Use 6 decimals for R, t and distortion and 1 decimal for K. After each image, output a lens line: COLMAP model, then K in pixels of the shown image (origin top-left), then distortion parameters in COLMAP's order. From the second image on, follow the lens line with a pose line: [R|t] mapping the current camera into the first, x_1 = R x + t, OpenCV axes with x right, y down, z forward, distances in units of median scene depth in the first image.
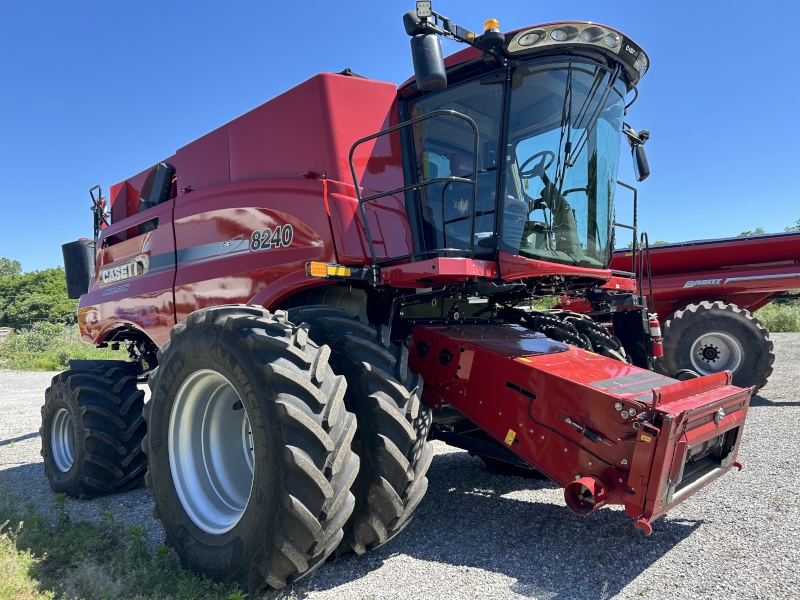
lens RADIAL K [[610.1, 0, 399.6], [0, 610.1, 299.3], [0, 0, 1]] dist [0.075177, -0.003811]
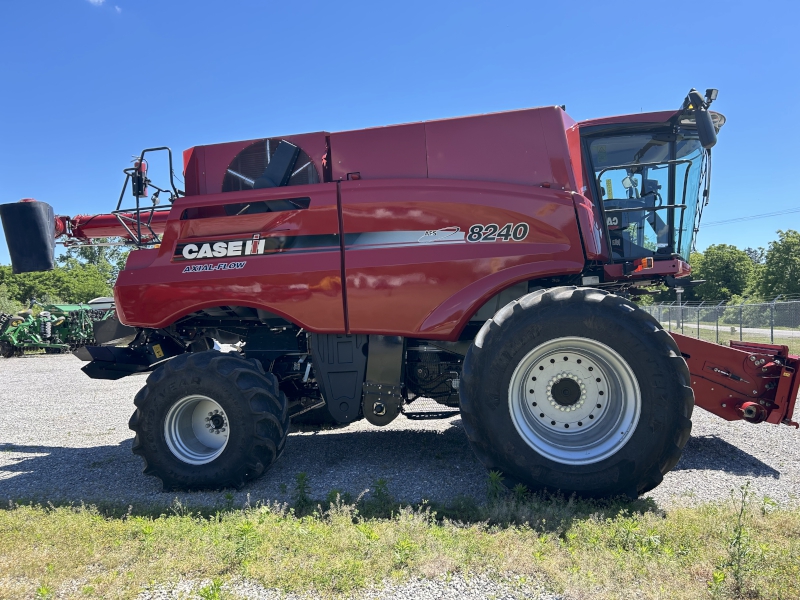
lens RADIAL K [[610.1, 0, 400.1], [0, 610.1, 299.9], [0, 0, 1]] dist [0.075177, -0.003811]
pose [[0.820616, 0.031650, 0.570602, -1.044978], [-0.028602, 0.999489, -0.014305, 0.053005], [-0.570763, -0.004582, 0.821102, 0.134572]]
